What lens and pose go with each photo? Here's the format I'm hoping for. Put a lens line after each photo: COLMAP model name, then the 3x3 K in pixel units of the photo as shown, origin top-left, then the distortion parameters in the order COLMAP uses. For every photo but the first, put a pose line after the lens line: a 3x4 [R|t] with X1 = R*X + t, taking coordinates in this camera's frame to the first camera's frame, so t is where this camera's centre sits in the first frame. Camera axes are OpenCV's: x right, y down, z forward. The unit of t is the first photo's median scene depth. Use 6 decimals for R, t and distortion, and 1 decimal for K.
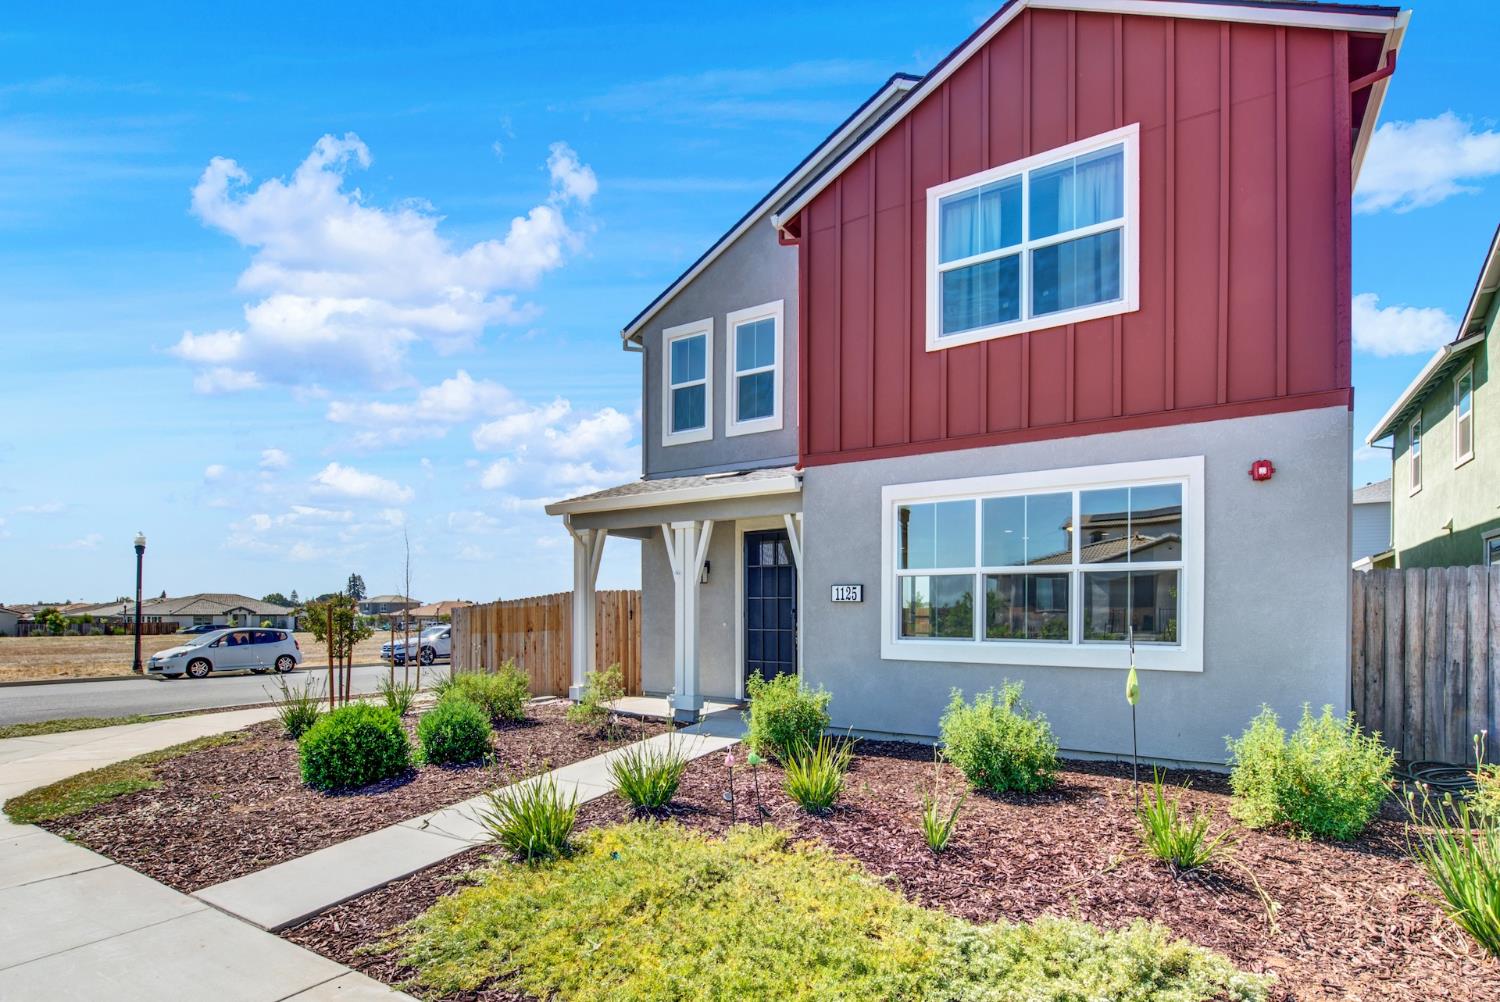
lens RADIAL K [[611.5, 0, 727.2], [0, 611.5, 606.2], [0, 0, 1]] dist [0.002677, -0.002060]
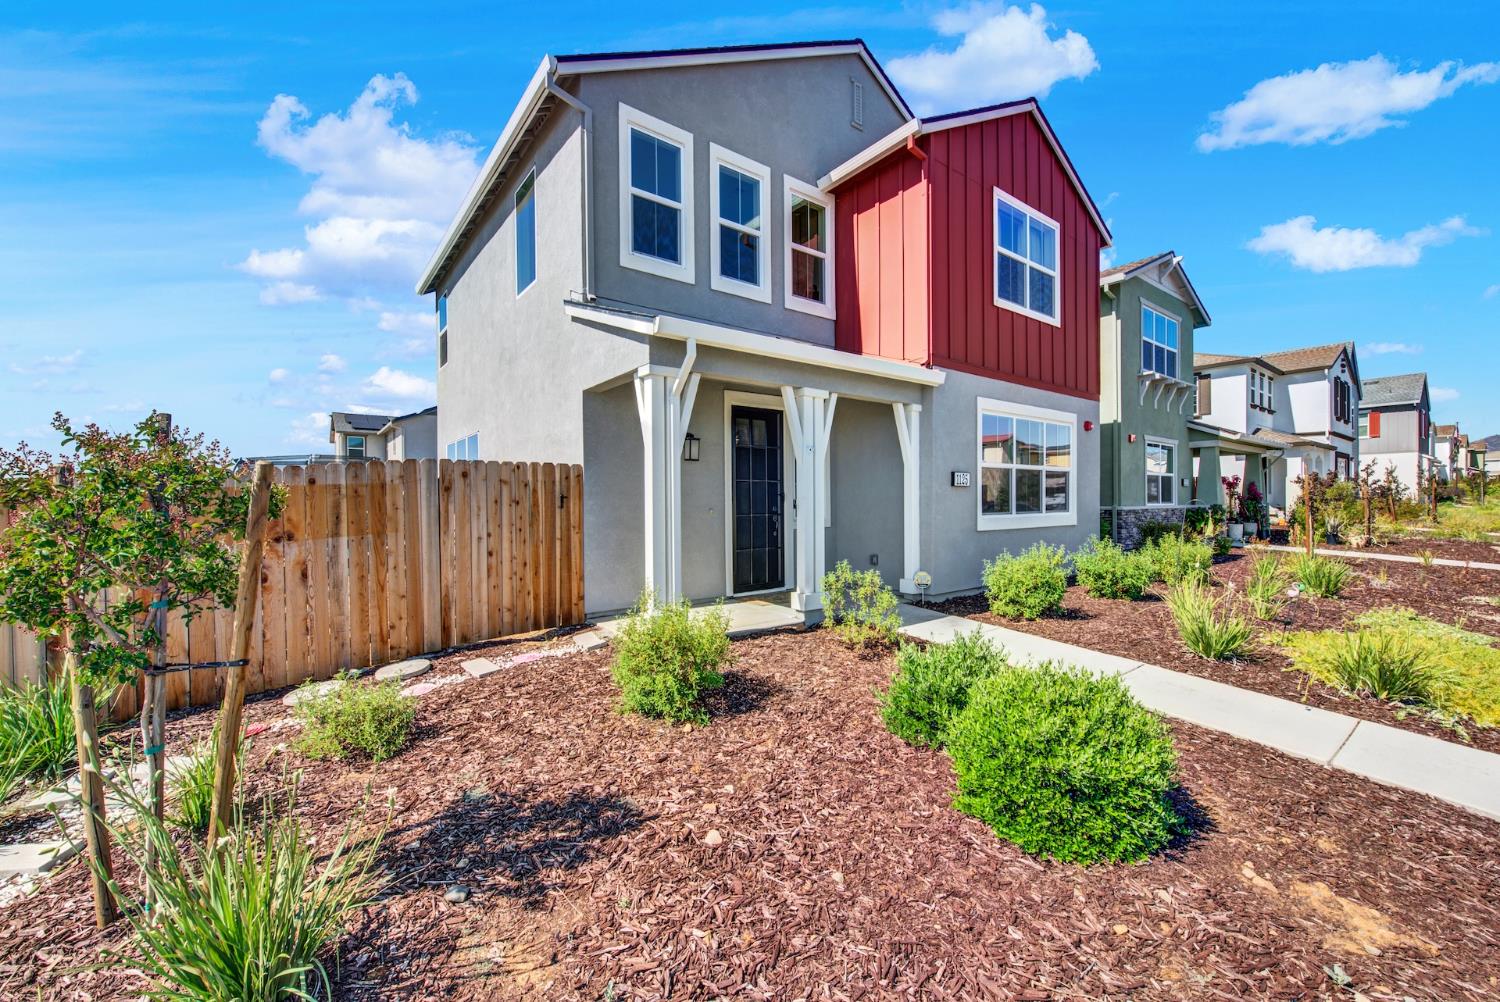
lens RADIAL K [[611.5, 0, 745.7], [0, 611.5, 506.4], [0, 0, 1]] dist [0.002677, -0.002060]
pose [[0.402848, -0.001184, 0.915266, -0.769538], [0.004861, 0.999988, -0.000846, 0.023782], [-0.915254, 0.004790, 0.402849, 0.636356]]
